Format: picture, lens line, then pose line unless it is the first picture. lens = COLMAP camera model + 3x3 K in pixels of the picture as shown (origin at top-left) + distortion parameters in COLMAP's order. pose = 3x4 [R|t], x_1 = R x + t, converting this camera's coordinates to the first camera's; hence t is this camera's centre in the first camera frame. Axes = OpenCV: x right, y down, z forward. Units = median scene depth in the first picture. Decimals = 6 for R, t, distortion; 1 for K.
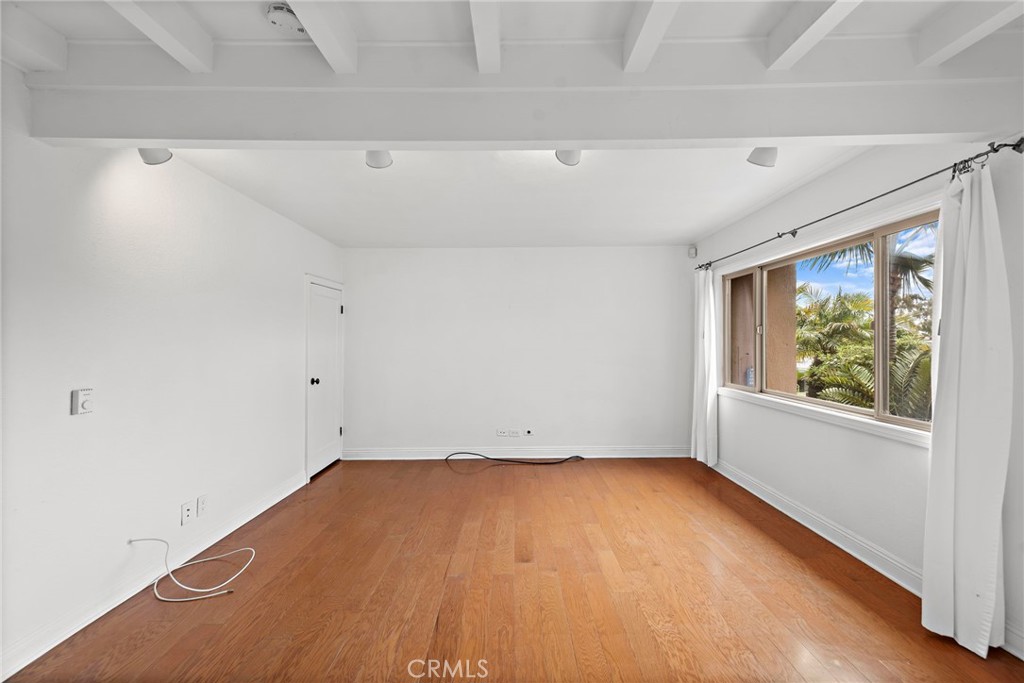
lens RADIAL K [[403.4, 0, 513.1], [0, 403.4, 339.5], [0, 0, 1]] dist [0.020118, -0.008145]
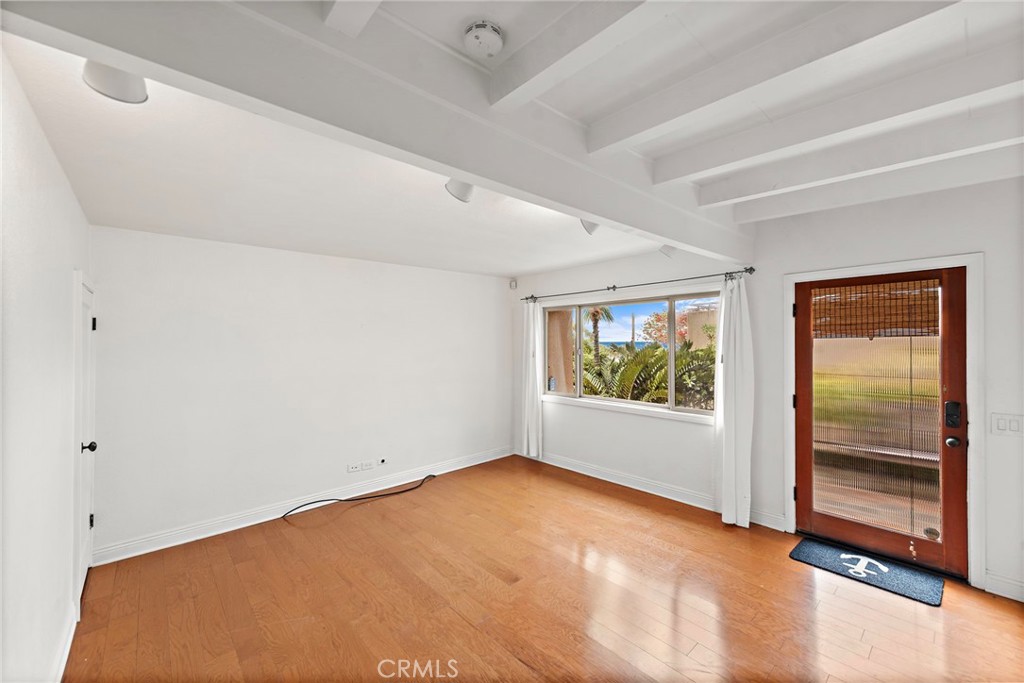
lens RADIAL K [[403.4, 0, 513.1], [0, 403.4, 339.5], [0, 0, 1]] dist [0.020118, -0.008145]
pose [[0.742935, 0.002467, 0.669360, -0.536273], [0.002492, 0.999976, -0.006451, -0.064855], [-0.669359, 0.006460, 0.742911, 0.155760]]
